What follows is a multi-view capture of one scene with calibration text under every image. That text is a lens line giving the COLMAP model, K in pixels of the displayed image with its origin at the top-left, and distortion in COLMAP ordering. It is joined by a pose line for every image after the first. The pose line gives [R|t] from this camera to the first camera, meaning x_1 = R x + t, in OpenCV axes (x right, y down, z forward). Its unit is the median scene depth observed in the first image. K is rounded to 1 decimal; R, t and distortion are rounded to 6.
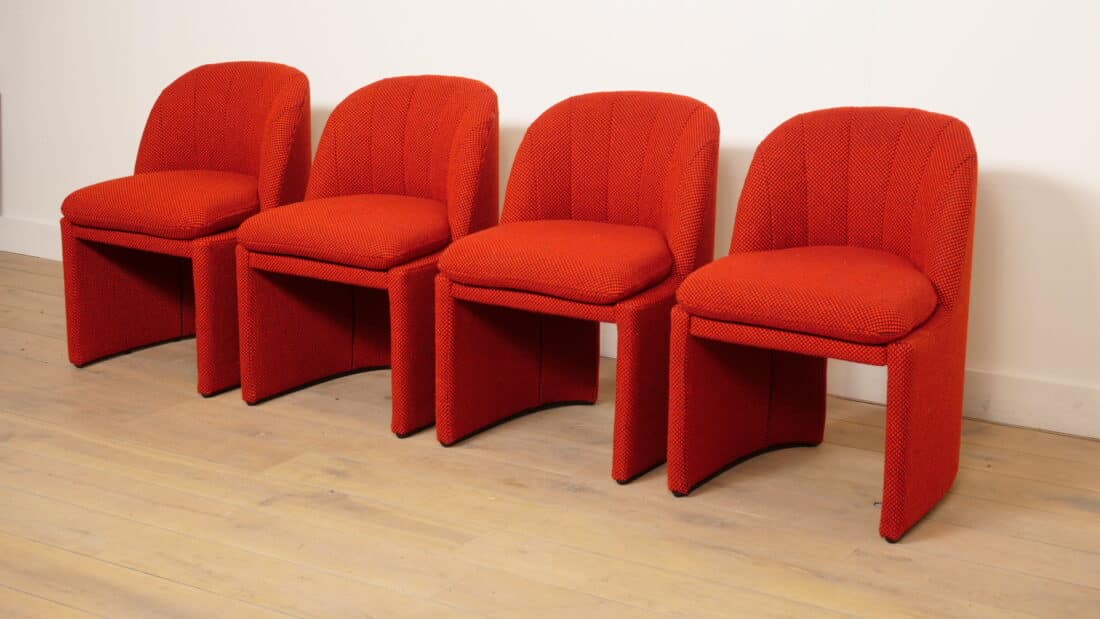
lens RADIAL K [[1620.4, 0, 548.5], [0, 1620.4, 308.1], [0, 0, 1]] dist [0.189147, 0.000000]
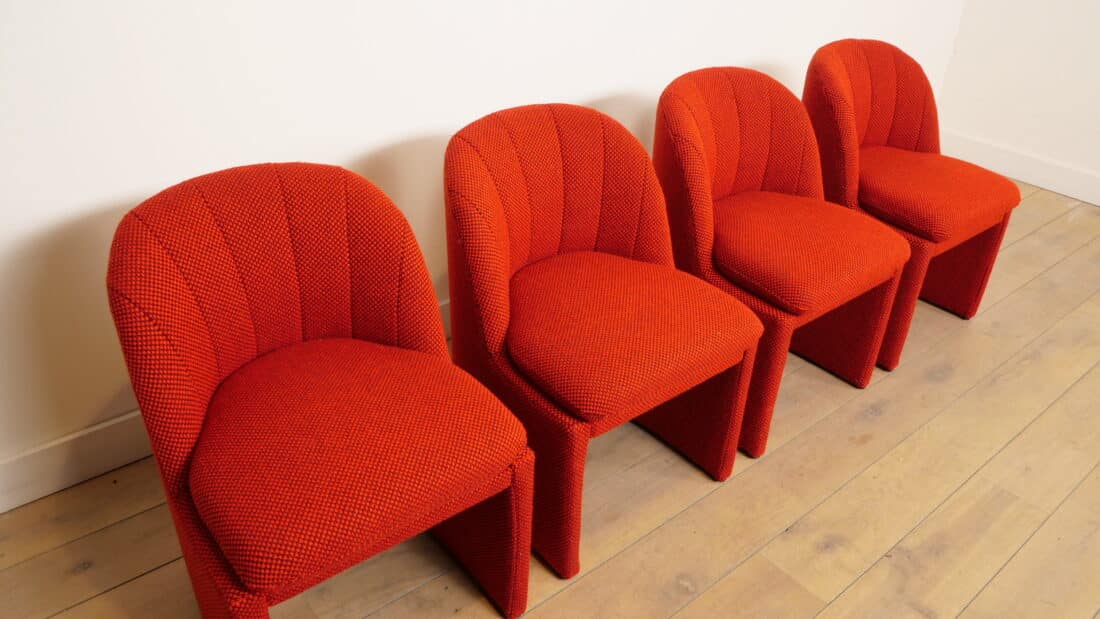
lens RADIAL K [[817.2, 0, 543.6], [0, 817.2, 316.6], [0, 0, 1]] dist [-0.028336, 0.012561]
pose [[0.282477, -0.458094, 0.842826, -0.492794], [0.196565, 0.887607, 0.416554, -0.234922], [-0.938919, 0.048003, 0.340774, 0.945940]]
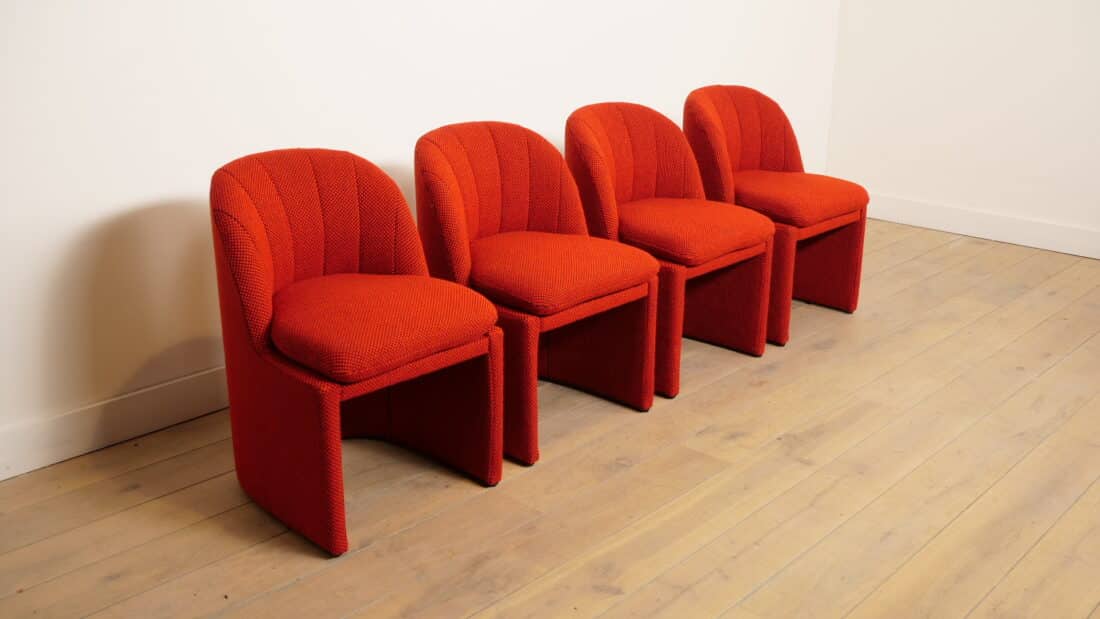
lens RADIAL K [[1049.5, 0, 527.9], [0, 1049.5, 303.6], [0, 0, 1]] dist [0.035972, 0.000000]
pose [[0.169764, -0.279187, 0.945111, -0.819432], [0.235313, 0.942774, 0.236229, -0.198805], [-0.956979, 0.182293, 0.225746, 0.911165]]
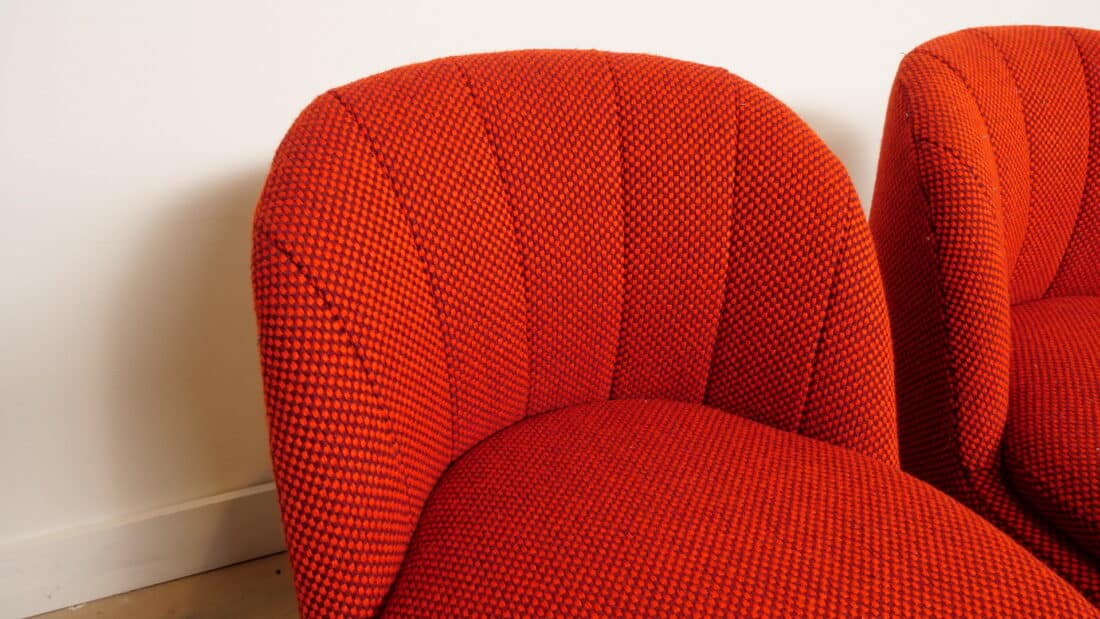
lens RADIAL K [[844.9, 0, 544.0], [0, 844.9, 310.1], [0, 0, 1]] dist [-0.014717, -0.000308]
pose [[0.544698, -0.335816, 0.768461, -0.369221], [0.186884, 0.941890, 0.279138, -0.169224], [-0.817544, -0.008433, 0.575804, 1.075407]]
